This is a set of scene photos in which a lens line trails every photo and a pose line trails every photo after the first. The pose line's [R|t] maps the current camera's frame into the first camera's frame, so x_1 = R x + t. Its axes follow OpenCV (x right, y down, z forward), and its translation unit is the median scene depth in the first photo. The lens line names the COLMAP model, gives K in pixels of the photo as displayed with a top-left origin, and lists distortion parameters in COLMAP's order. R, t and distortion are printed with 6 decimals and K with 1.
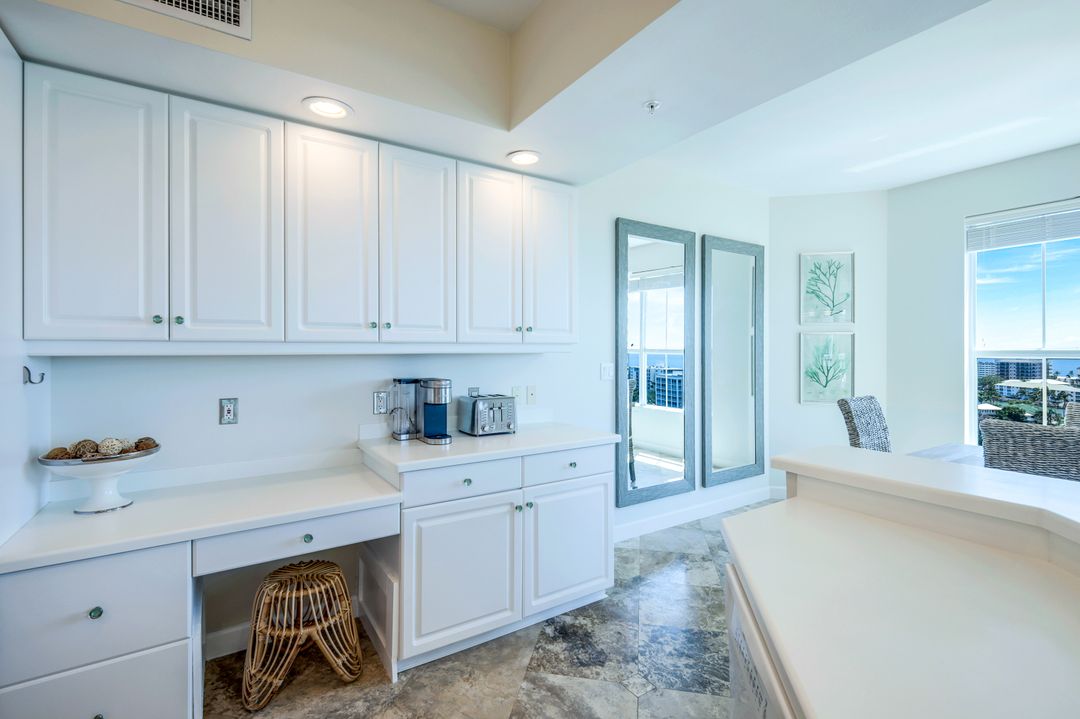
lens RADIAL K [[487.1, 0, 538.4], [0, 487.1, 349.8], [0, 0, 1]] dist [0.001517, 0.000115]
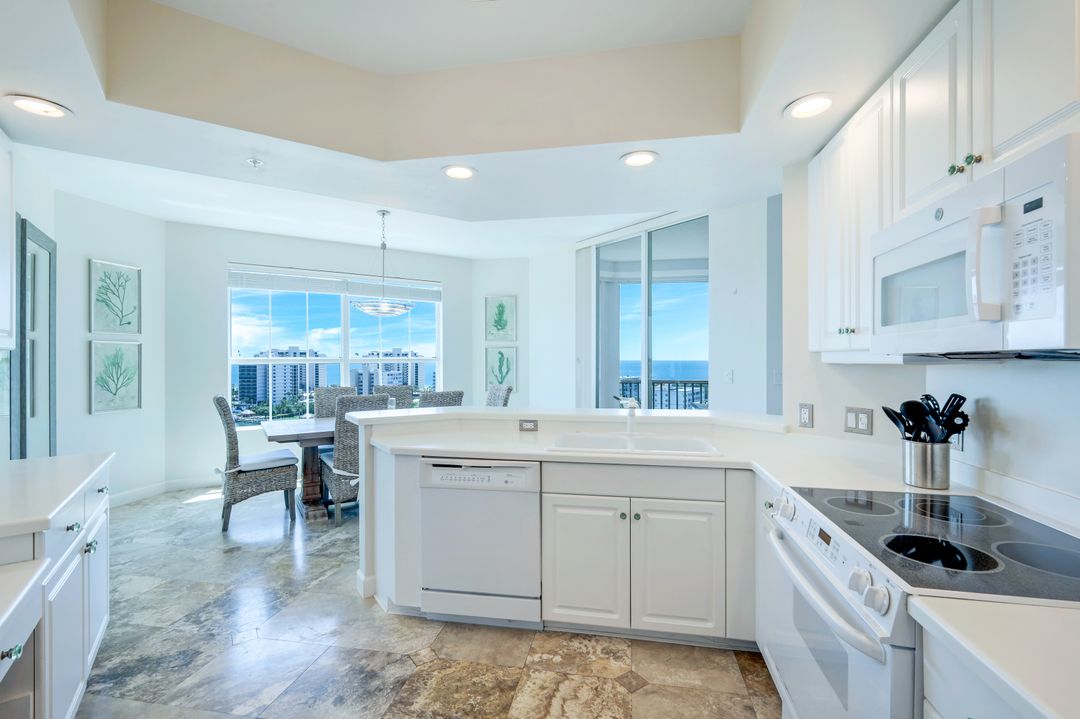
lens RADIAL K [[483.2, 0, 537.8], [0, 483.2, 358.0], [0, 0, 1]] dist [0.000519, 0.000095]
pose [[-0.013372, 0.000366, 0.999911, -0.439685], [-0.000667, 1.000000, -0.000375, -0.001239], [-0.999910, -0.000672, -0.013372, 0.126143]]
